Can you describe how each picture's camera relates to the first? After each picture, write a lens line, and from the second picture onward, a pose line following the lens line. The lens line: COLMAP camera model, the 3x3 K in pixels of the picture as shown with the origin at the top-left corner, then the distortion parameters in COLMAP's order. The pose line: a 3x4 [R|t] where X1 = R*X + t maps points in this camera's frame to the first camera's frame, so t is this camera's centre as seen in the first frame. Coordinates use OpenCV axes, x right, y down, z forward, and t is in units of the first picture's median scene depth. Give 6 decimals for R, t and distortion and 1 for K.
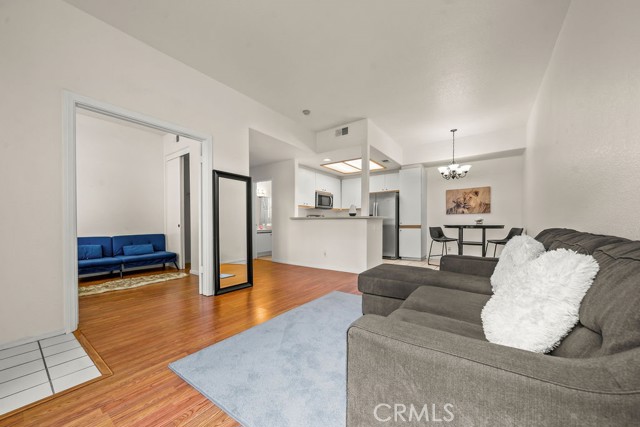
lens RADIAL K [[234.9, 0, 320.3], [0, 234.9, 228.2], [0, 0, 1]] dist [0.000090, 0.000009]
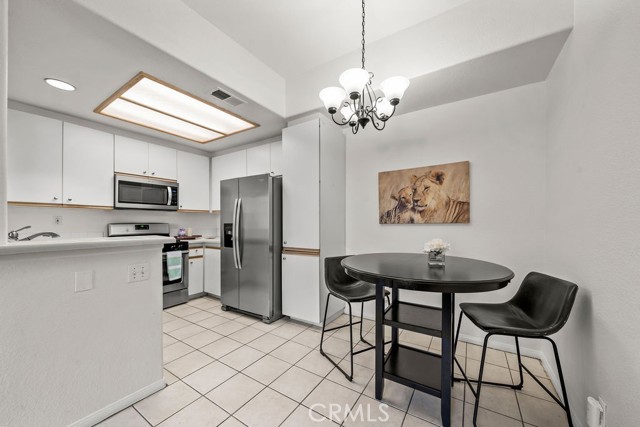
lens RADIAL K [[238.0, 0, 321.2], [0, 238.0, 222.7], [0, 0, 1]] dist [-0.000316, 0.000001]
pose [[0.998364, 0.002414, 0.057122, 0.408943], [-0.001503, 0.999871, -0.015986, -0.056095], [-0.057154, 0.015874, 0.998239, 0.556038]]
